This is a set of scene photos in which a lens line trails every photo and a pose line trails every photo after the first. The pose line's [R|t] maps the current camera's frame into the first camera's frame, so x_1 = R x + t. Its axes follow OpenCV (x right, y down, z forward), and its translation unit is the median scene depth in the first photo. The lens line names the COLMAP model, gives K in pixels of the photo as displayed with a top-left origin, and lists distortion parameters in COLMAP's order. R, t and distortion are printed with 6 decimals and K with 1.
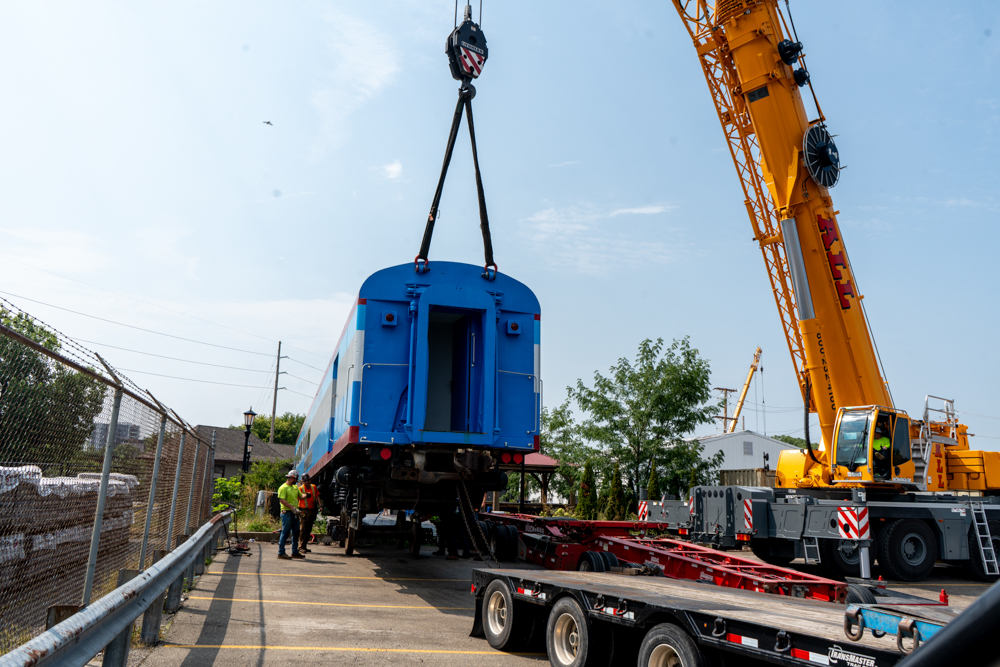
lens RADIAL K [[788.4, 0, 493.3], [0, 788.4, 329.6], [0, 0, 1]] dist [-0.027261, 0.022833]
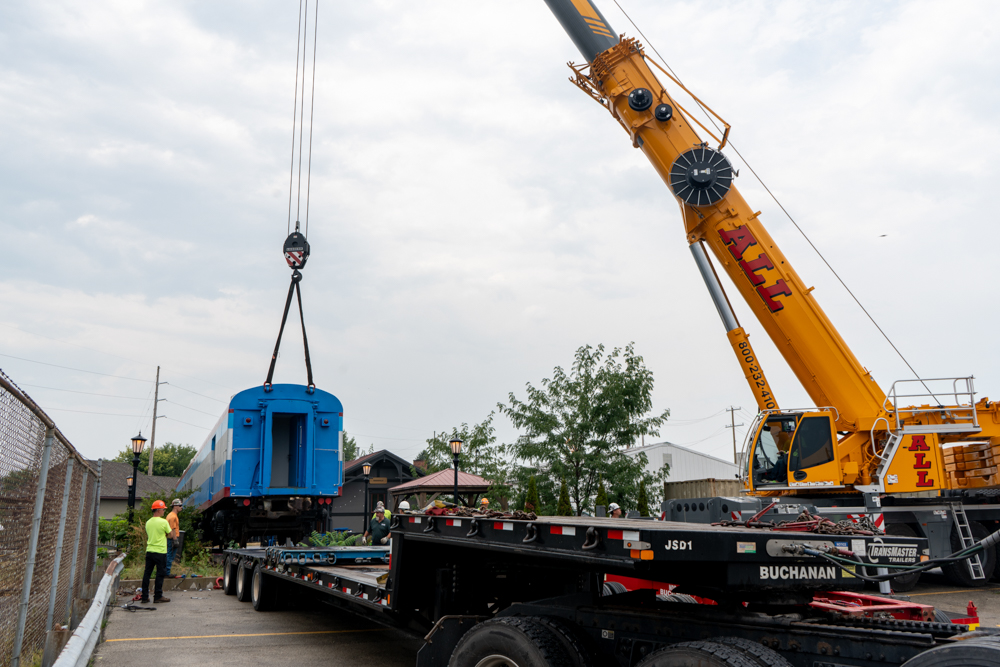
lens RADIAL K [[788.4, 0, 497.1], [0, 788.4, 337.4], [0, 0, 1]] dist [-0.027261, 0.022833]
pose [[0.988960, -0.014723, 0.147452, -0.058680], [0.017581, 0.999682, -0.018096, 0.022419], [-0.147139, 0.020488, 0.988904, 0.115800]]
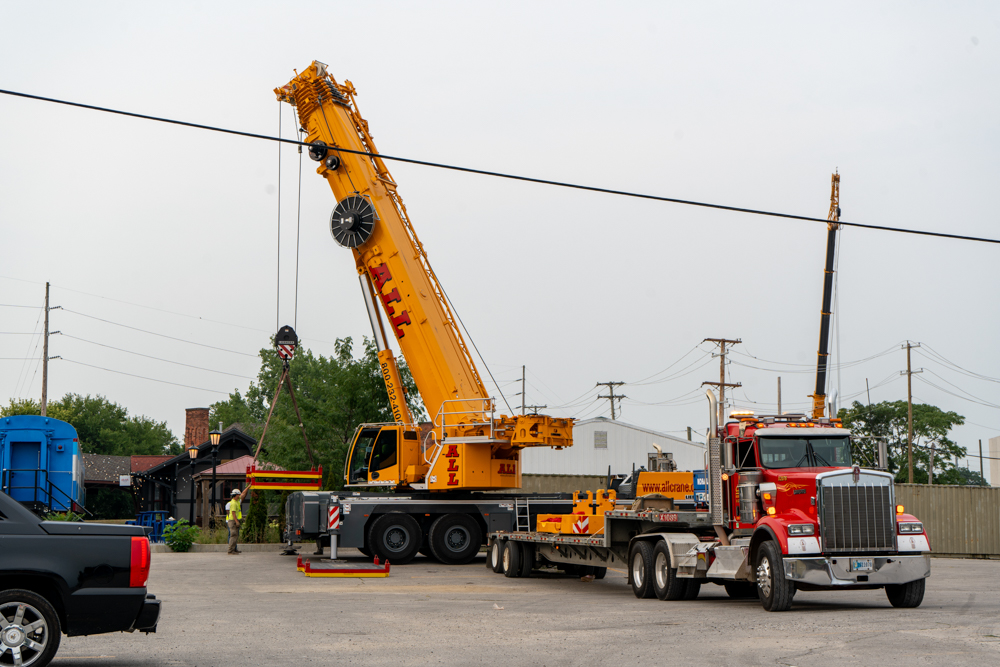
lens RADIAL K [[1542.5, 0, 470.3], [0, 1542.5, 268.3], [0, 0, 1]] dist [0.061641, 0.000000]
pose [[0.998714, -0.037007, -0.034666, 0.537116], [0.038558, 0.998233, 0.045211, -0.196066], [0.032931, -0.046489, 0.998376, -1.103006]]
